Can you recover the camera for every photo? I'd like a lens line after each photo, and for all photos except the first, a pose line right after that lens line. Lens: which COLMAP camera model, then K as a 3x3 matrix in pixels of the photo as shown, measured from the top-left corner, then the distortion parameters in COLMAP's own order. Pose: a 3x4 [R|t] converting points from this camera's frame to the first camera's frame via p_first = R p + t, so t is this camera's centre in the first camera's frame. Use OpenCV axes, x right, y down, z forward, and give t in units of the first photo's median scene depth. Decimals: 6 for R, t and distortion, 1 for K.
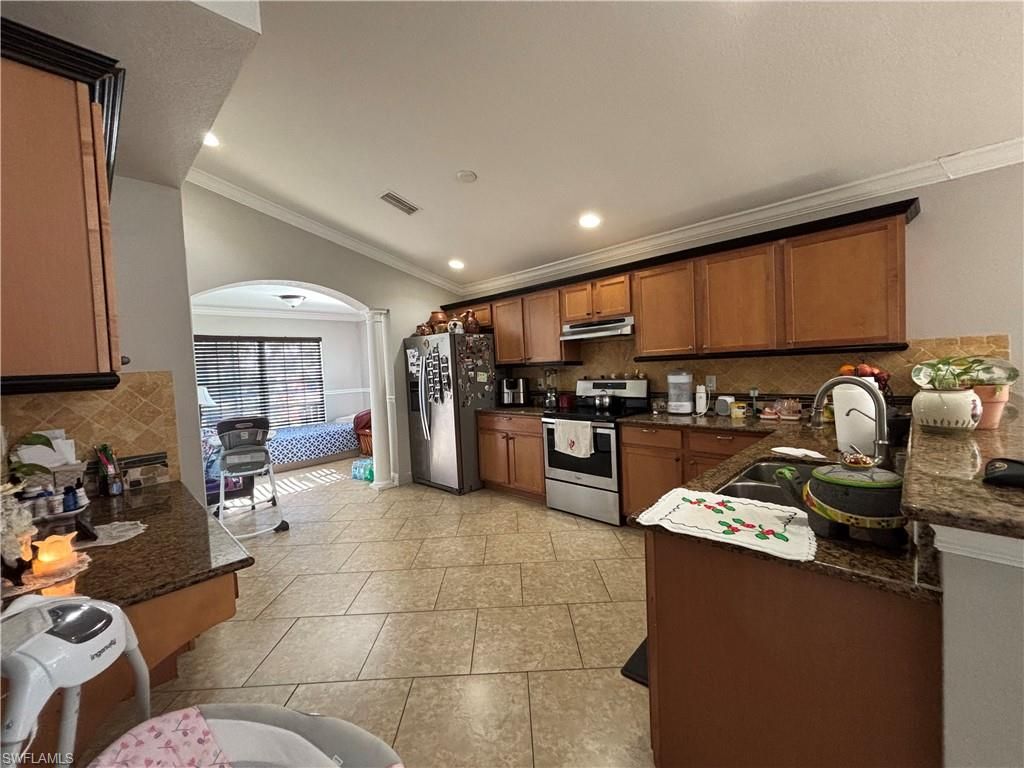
lens RADIAL K [[410.4, 0, 514.2], [0, 410.4, 379.9], [0, 0, 1]] dist [-0.001448, -0.000198]
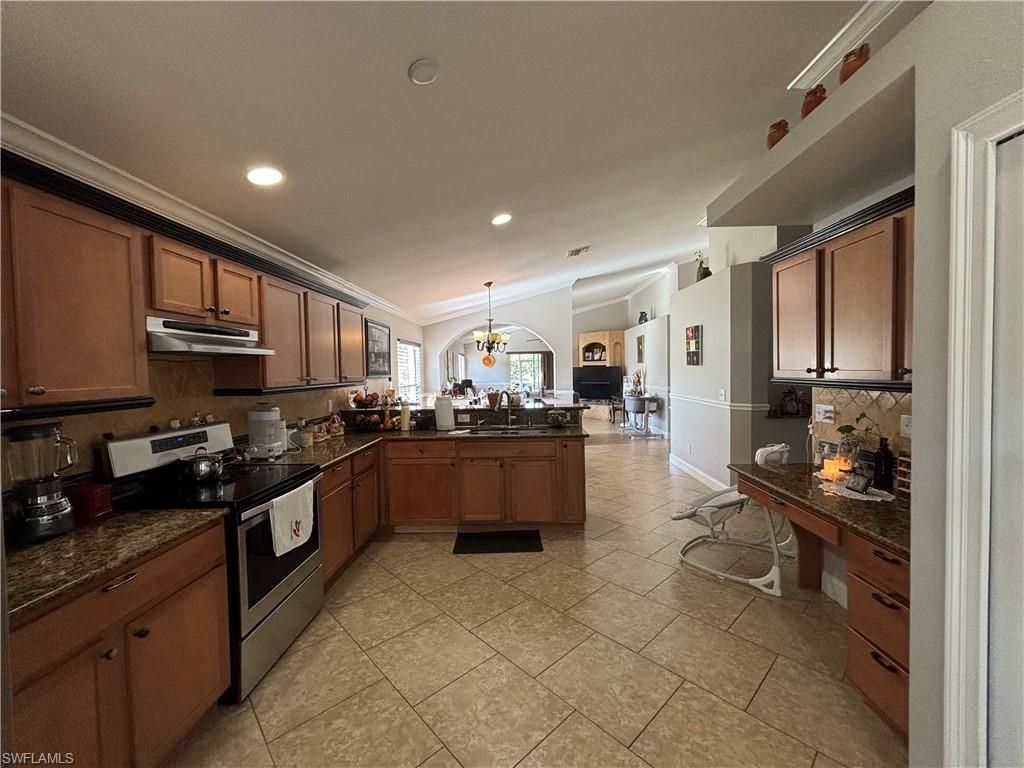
lens RADIAL K [[410.4, 0, 515.9], [0, 410.4, 381.5], [0, 0, 1]] dist [-0.001448, -0.000198]
pose [[-0.666098, 0.037066, 0.744943, -0.503922], [0.081381, 0.996413, 0.023190, -0.044083], [-0.741411, 0.076071, -0.666725, 1.075349]]
